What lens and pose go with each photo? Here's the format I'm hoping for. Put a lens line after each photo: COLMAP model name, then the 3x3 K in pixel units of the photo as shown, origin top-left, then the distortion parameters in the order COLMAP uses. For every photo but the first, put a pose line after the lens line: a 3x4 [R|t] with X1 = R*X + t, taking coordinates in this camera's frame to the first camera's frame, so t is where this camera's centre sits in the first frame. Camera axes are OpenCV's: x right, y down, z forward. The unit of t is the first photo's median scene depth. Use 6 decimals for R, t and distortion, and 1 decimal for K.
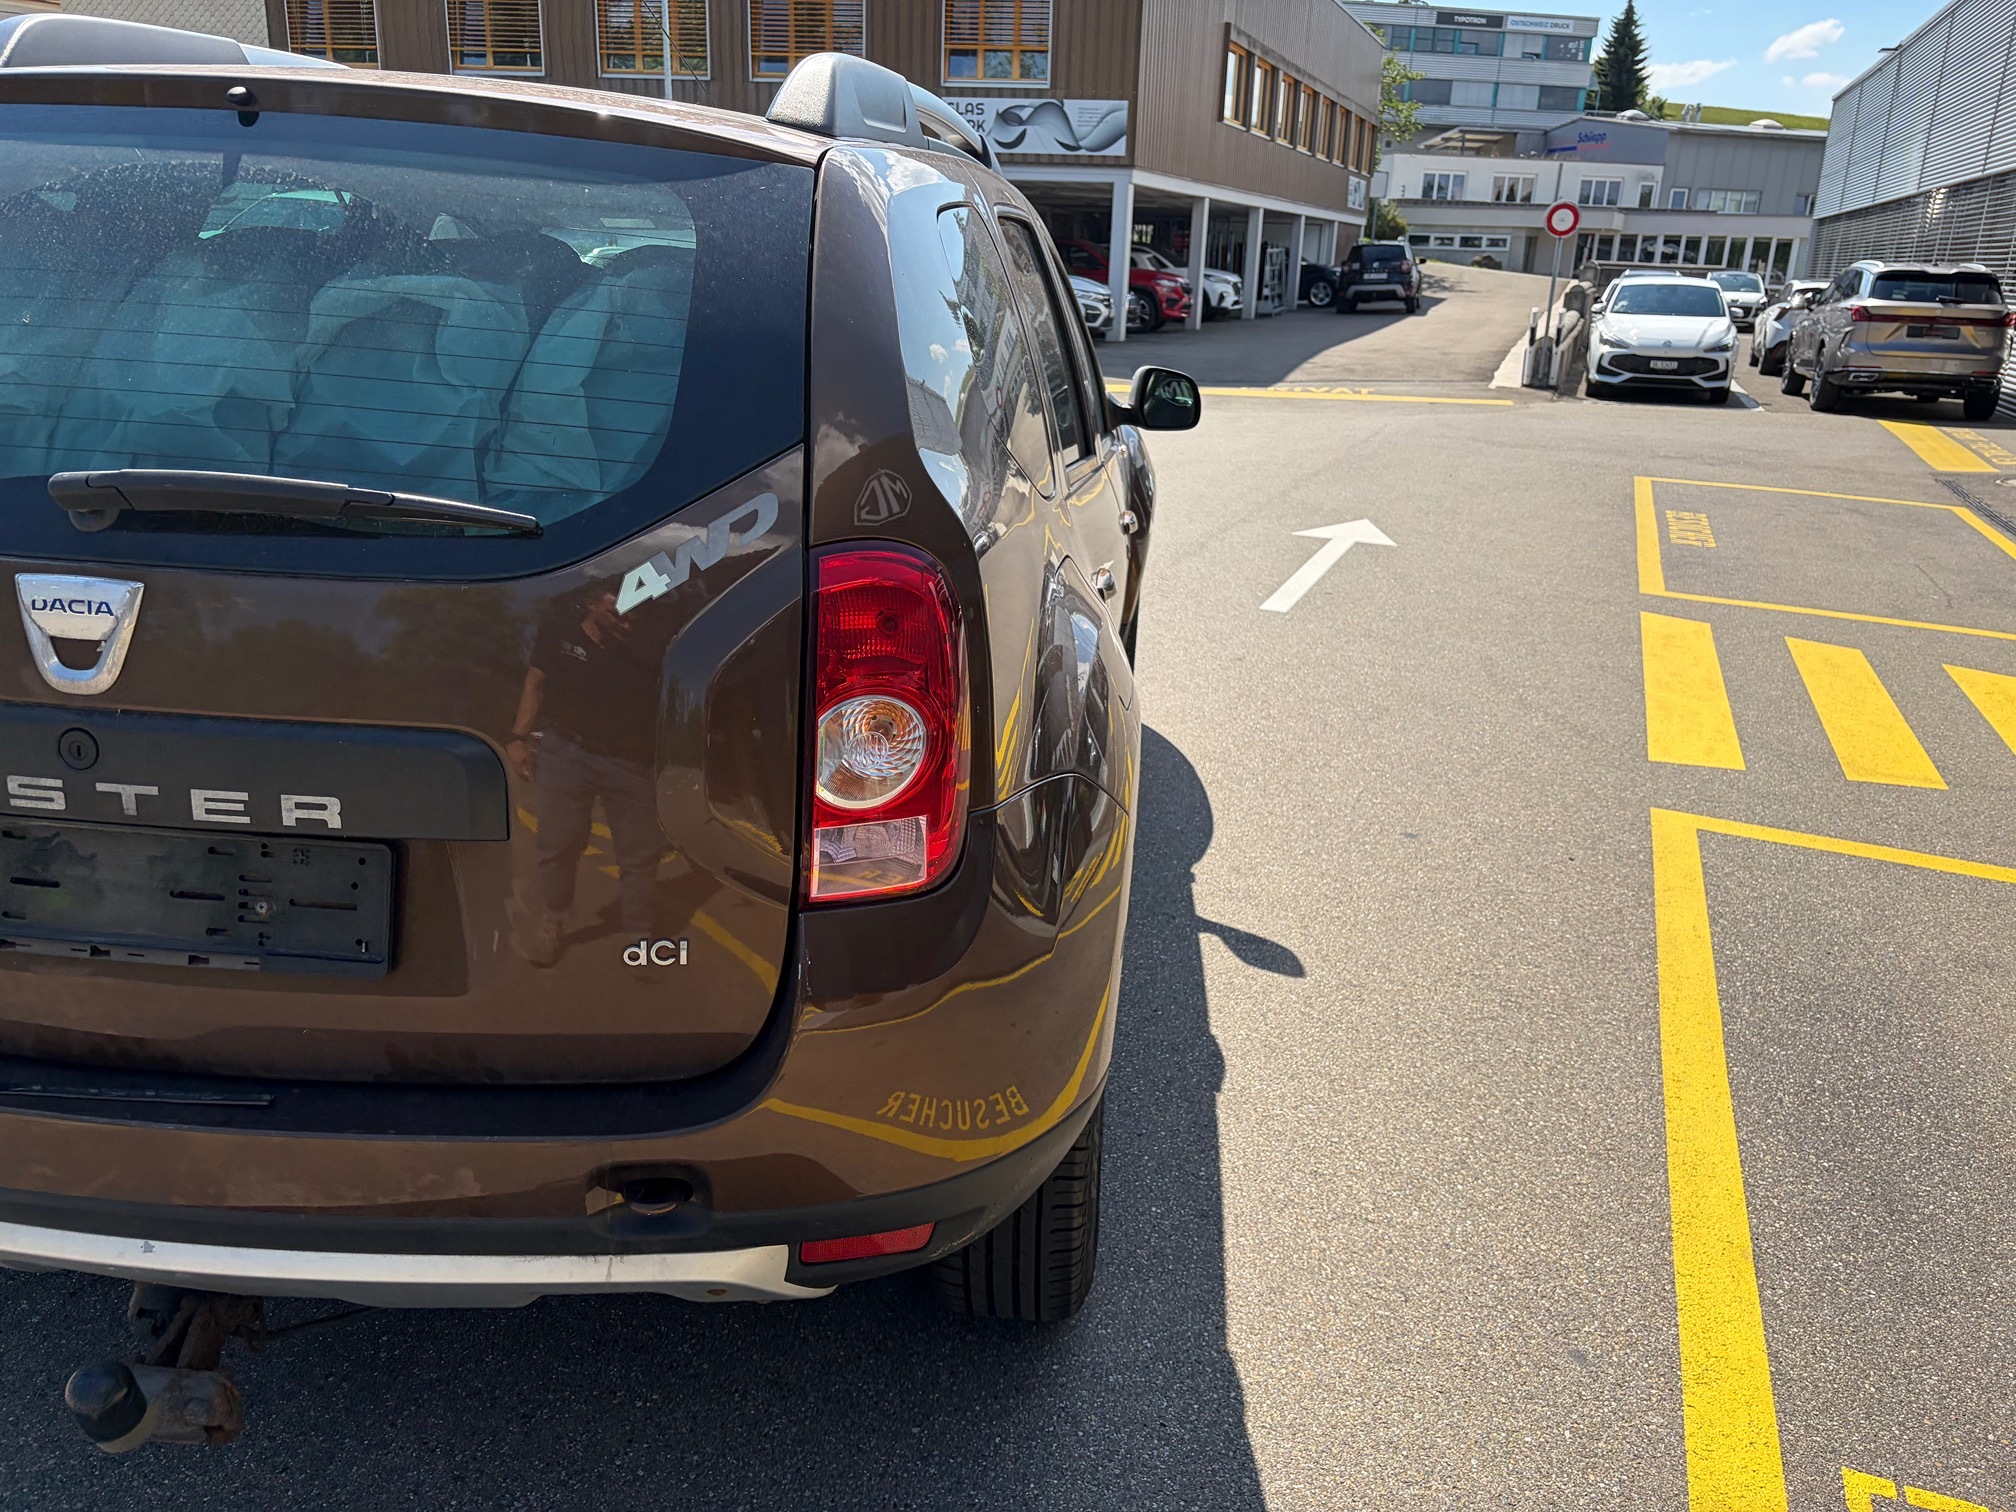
lens RADIAL K [[1535.4, 0, 1006.4], [0, 1535.4, 765.9], [0, 0, 1]] dist [0.022525, 0.005978]
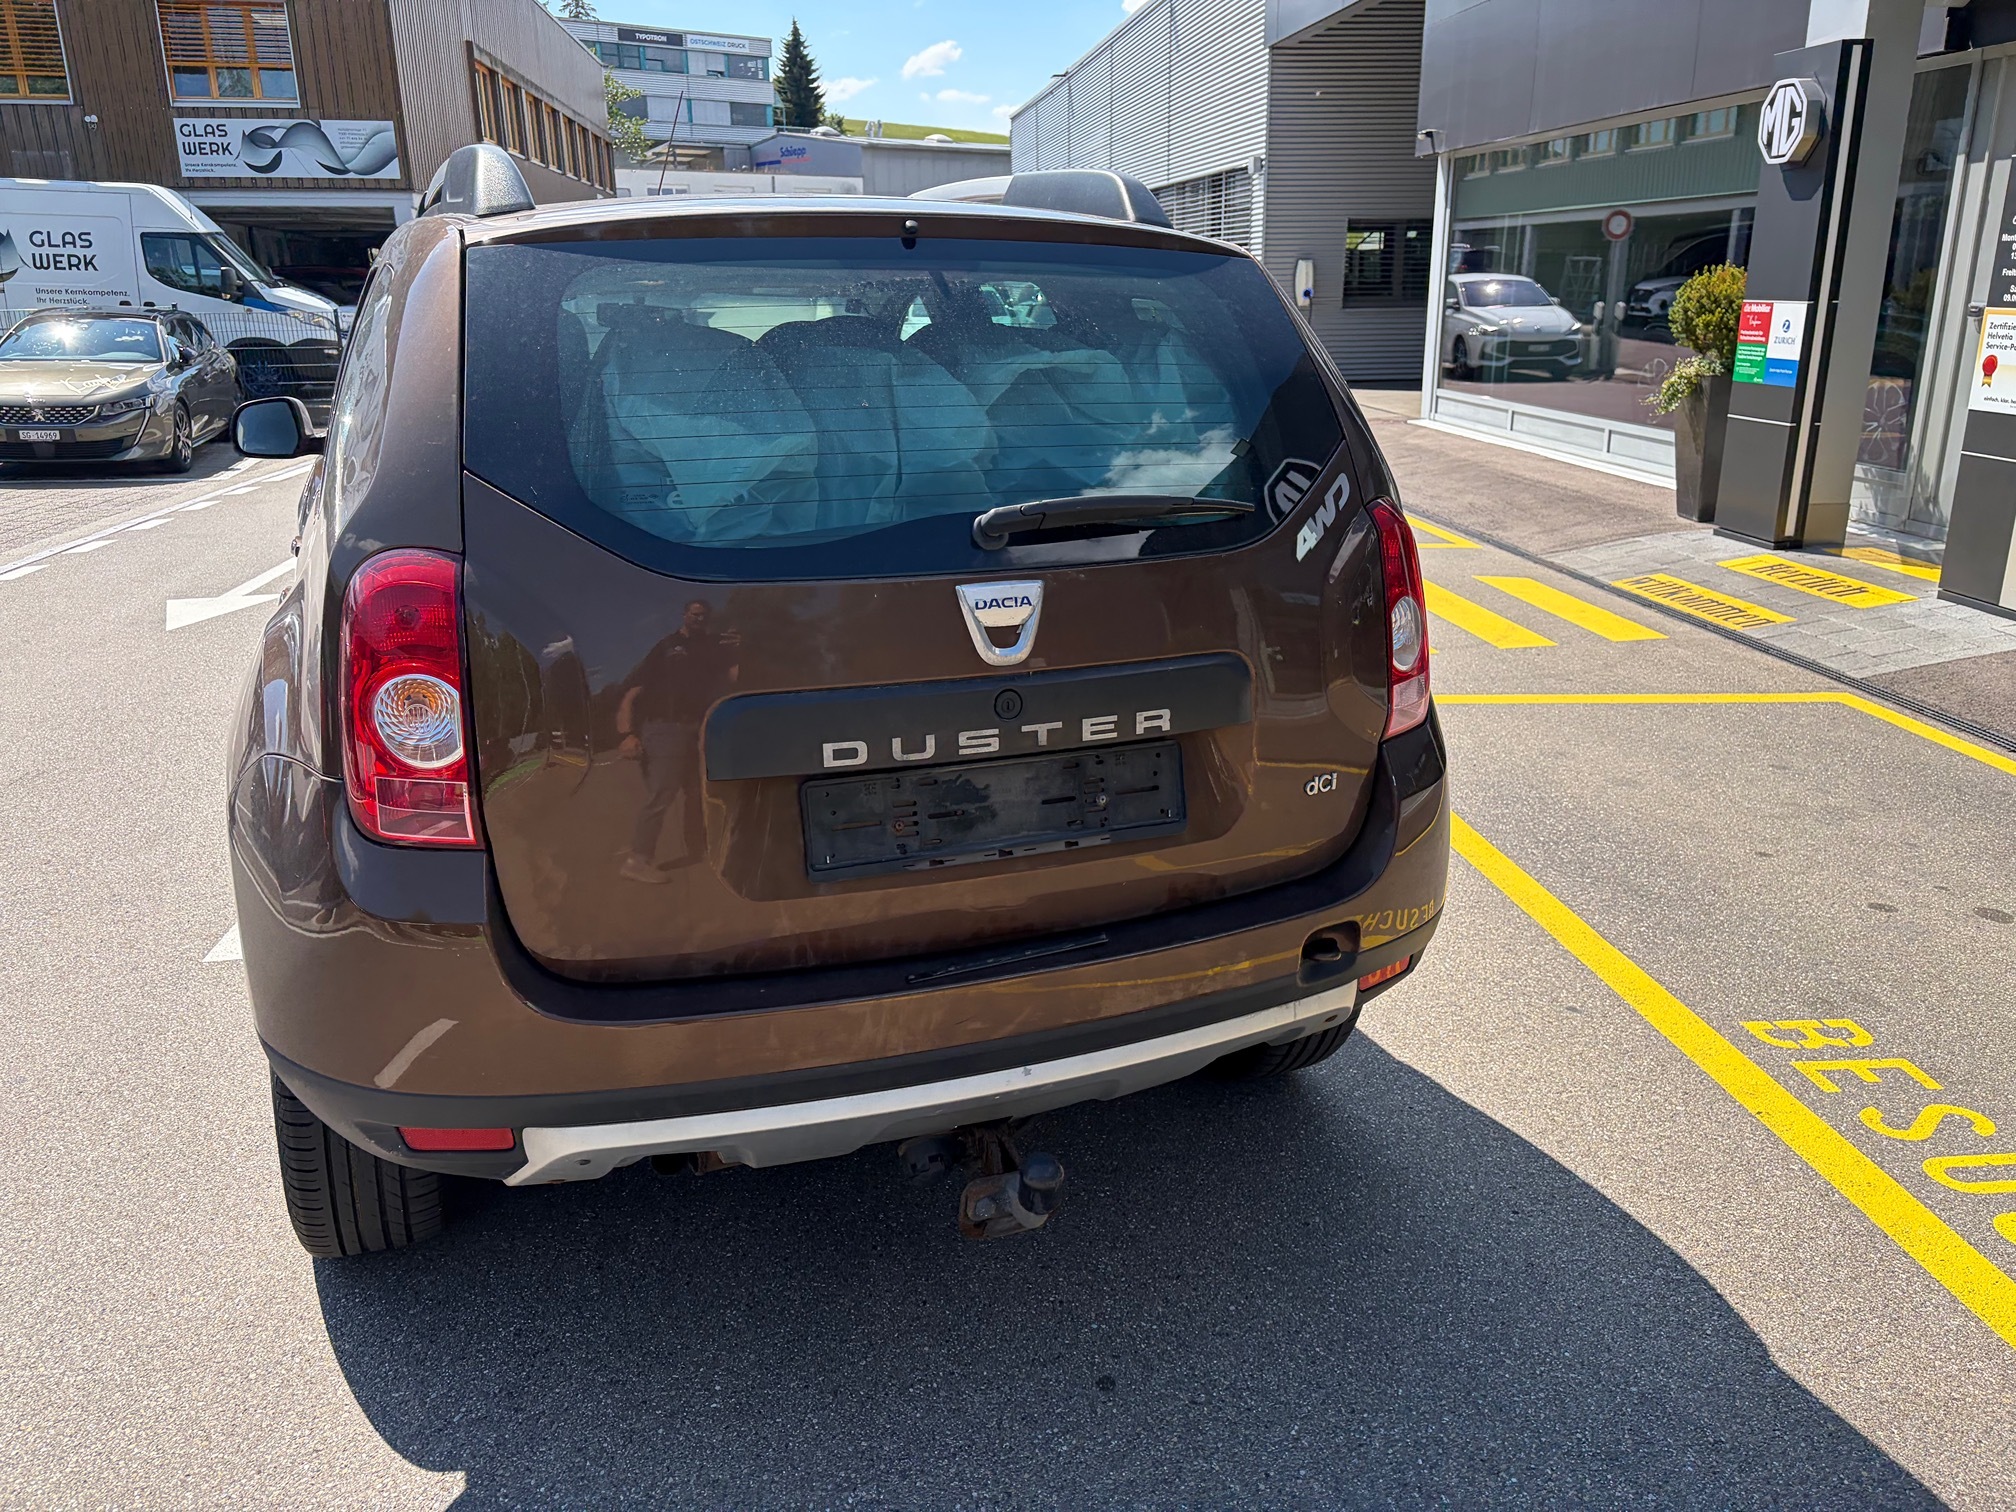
lens RADIAL K [[1540.1, 0, 976.9], [0, 1540.1, 767.2], [0, 0, 1]] dist [0.076309, -0.096813]
pose [[0.893318, -0.176847, 0.413168, -0.058248], [0.180642, 0.983085, 0.030216, -0.000106], [-0.411523, 0.047643, 0.910153, -0.012617]]
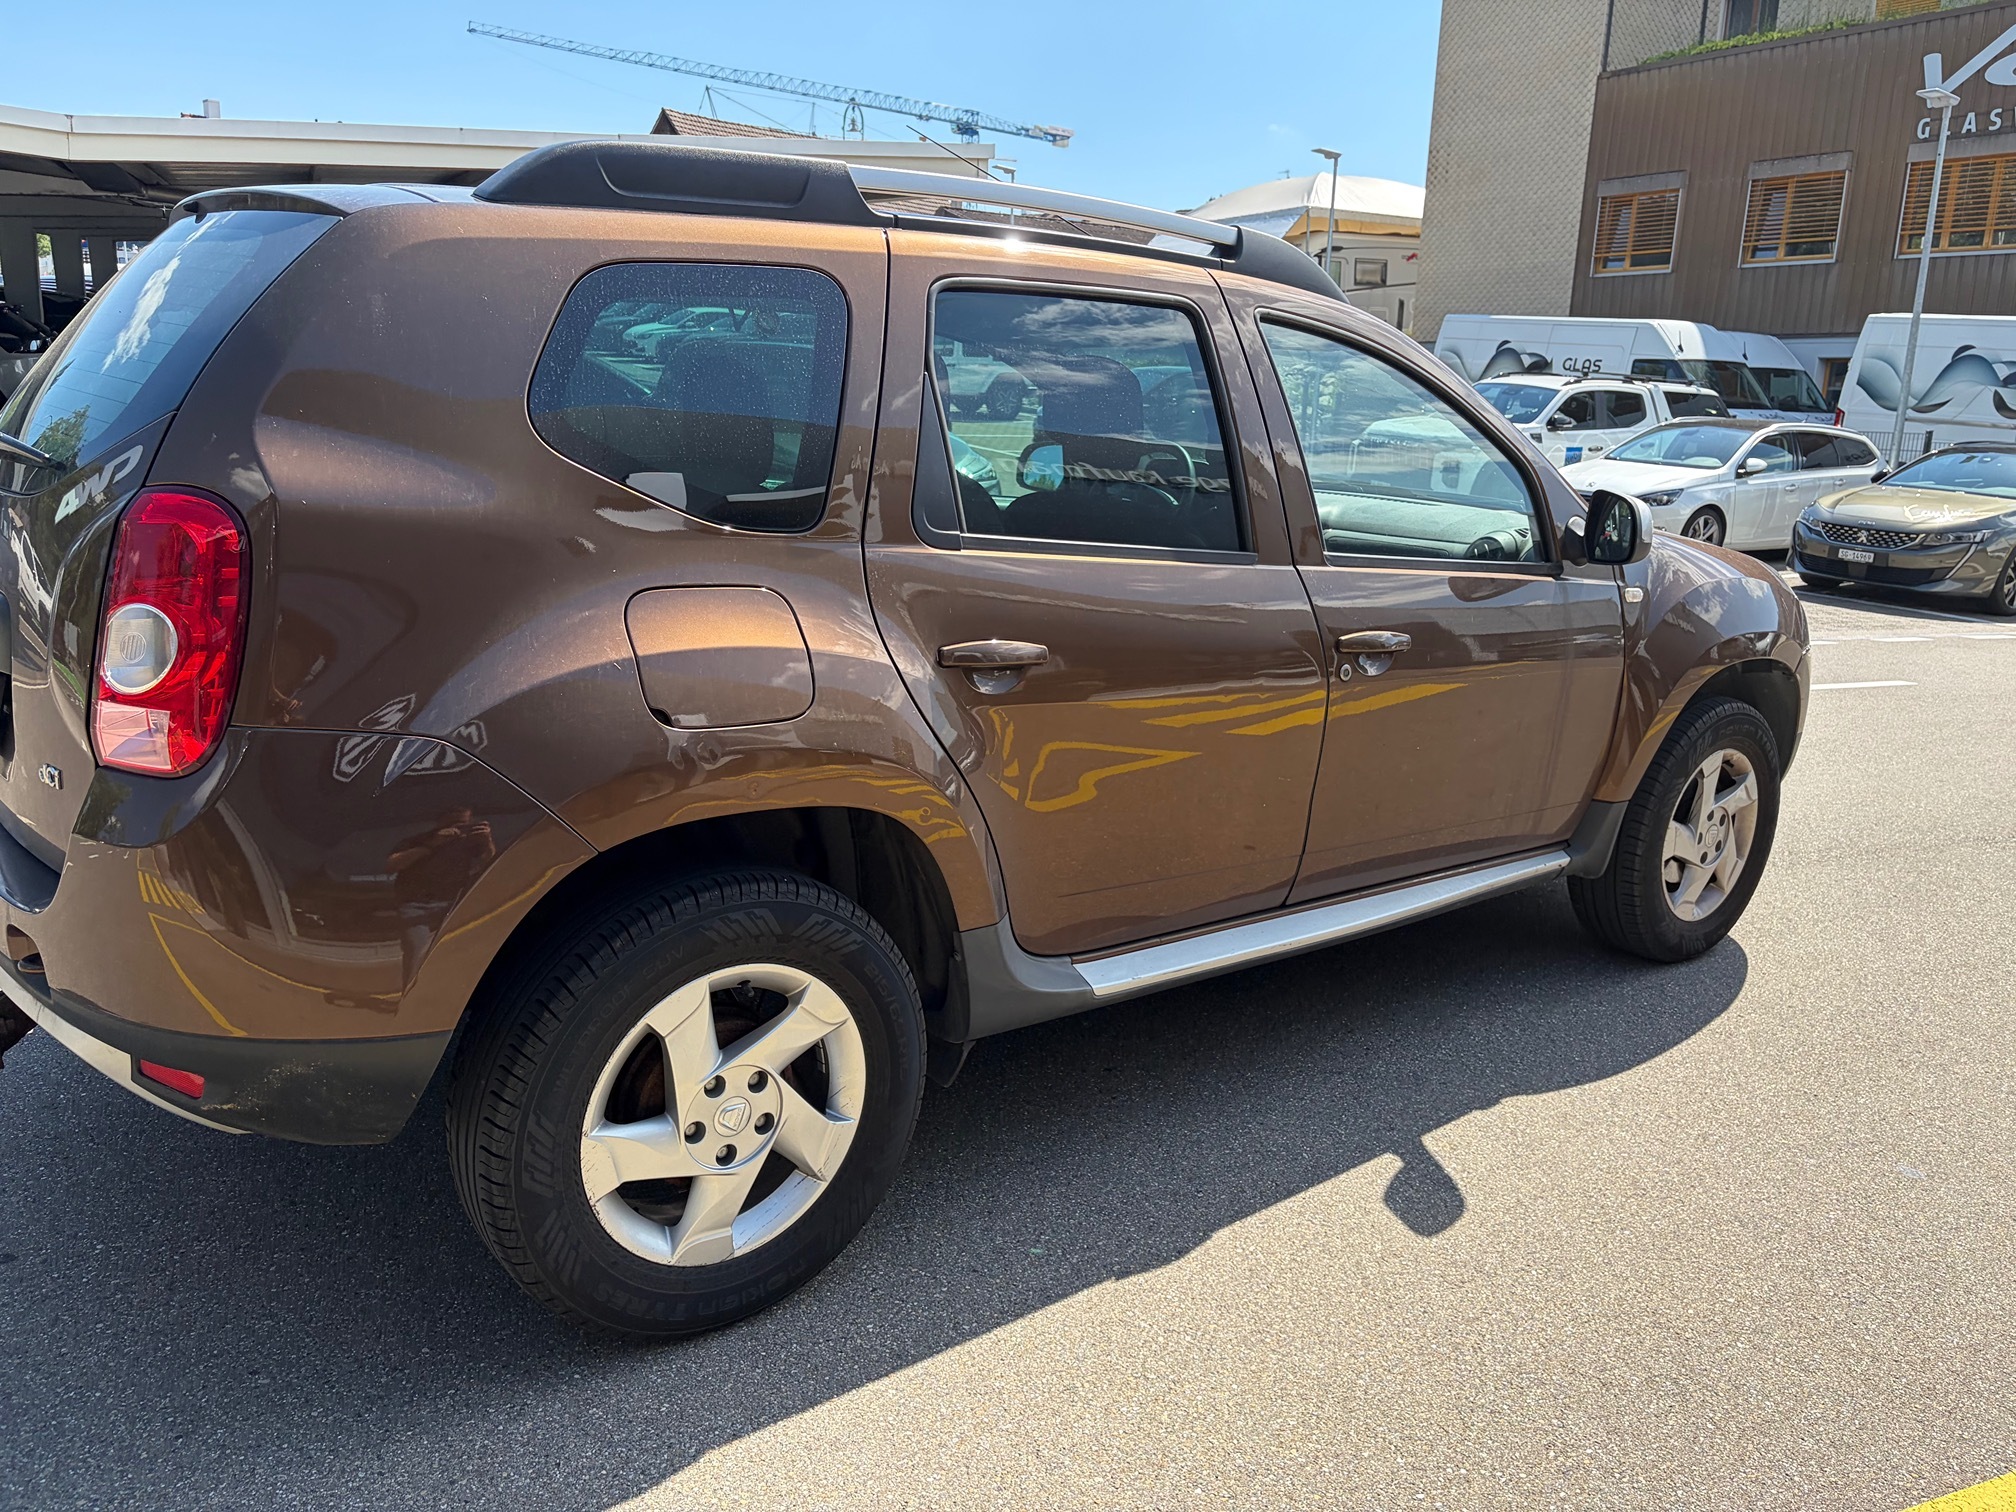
lens RADIAL K [[1482.3, 0, 1008.0], [0, 1482.3, 756.0], [0, 0, 1]] dist [0.024346, -0.000052]
pose [[0.696392, 0.156957, -0.700287, 0.062921], [-0.244248, 0.969374, -0.025622, -0.003374], [0.674819, 0.188887, 0.713401, 0.031243]]
